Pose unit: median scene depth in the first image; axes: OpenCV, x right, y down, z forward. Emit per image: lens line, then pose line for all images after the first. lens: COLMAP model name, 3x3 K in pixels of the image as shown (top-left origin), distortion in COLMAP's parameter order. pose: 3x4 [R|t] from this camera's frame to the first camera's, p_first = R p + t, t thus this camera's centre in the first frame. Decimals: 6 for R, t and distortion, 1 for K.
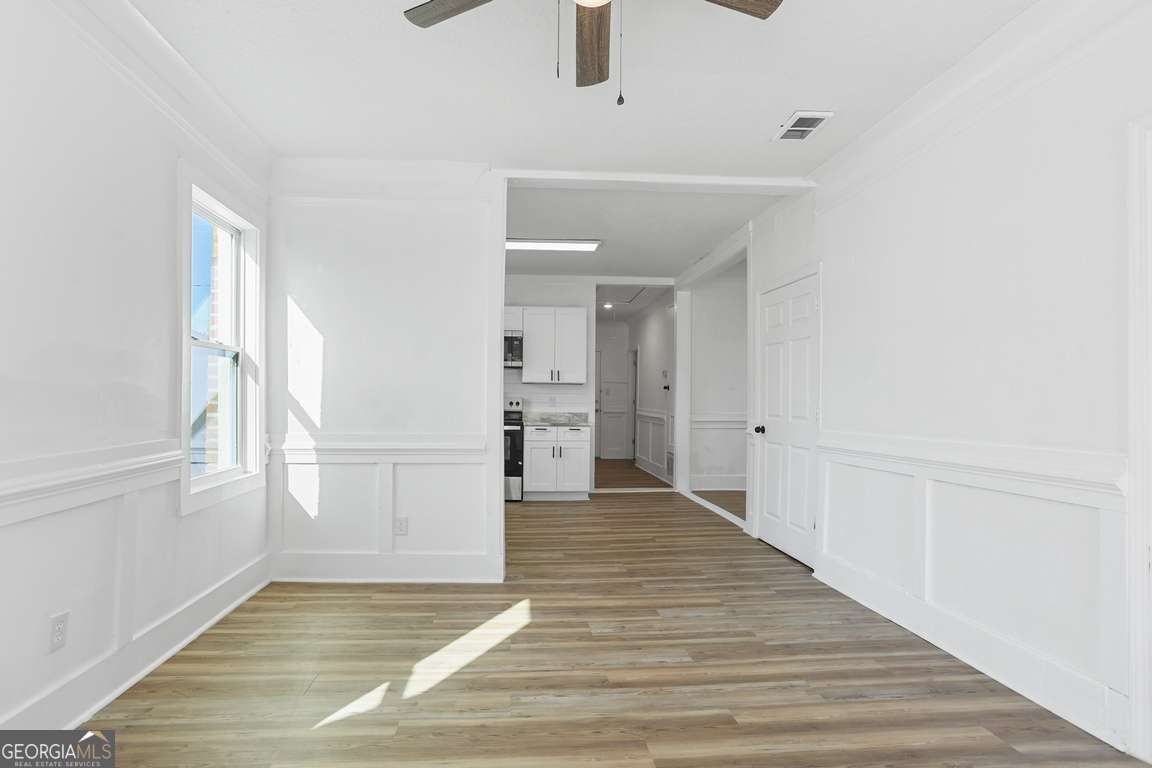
lens RADIAL K [[749.0, 0, 507.6], [0, 749.0, 391.2], [0, 0, 1]] dist [-0.009457, -0.000919]
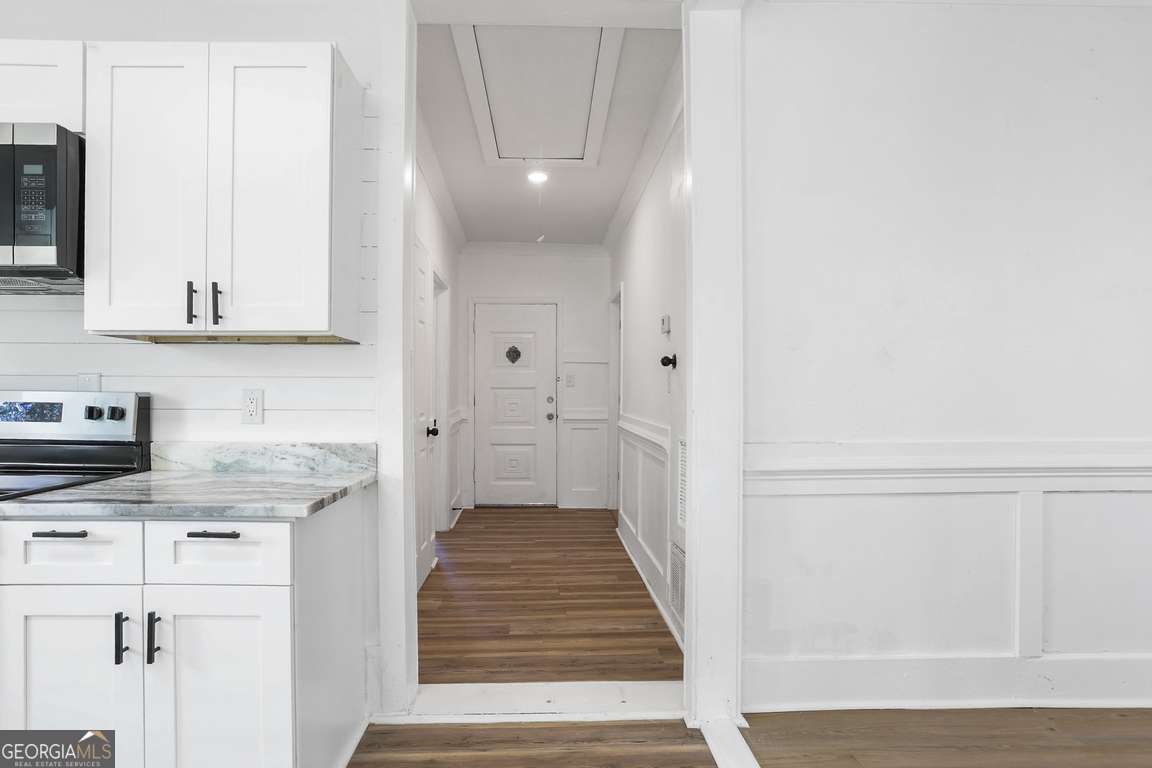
lens RADIAL K [[574.6, 0, 554.2], [0, 574.6, 389.5], [0, 0, 1]] dist [-0.061585, 0.032975]
pose [[0.999029, -0.009149, -0.043095, 0.185616], [0.009171, 0.999958, 0.000315, 0.009101], [0.043091, -0.000710, 0.999071, 0.795395]]
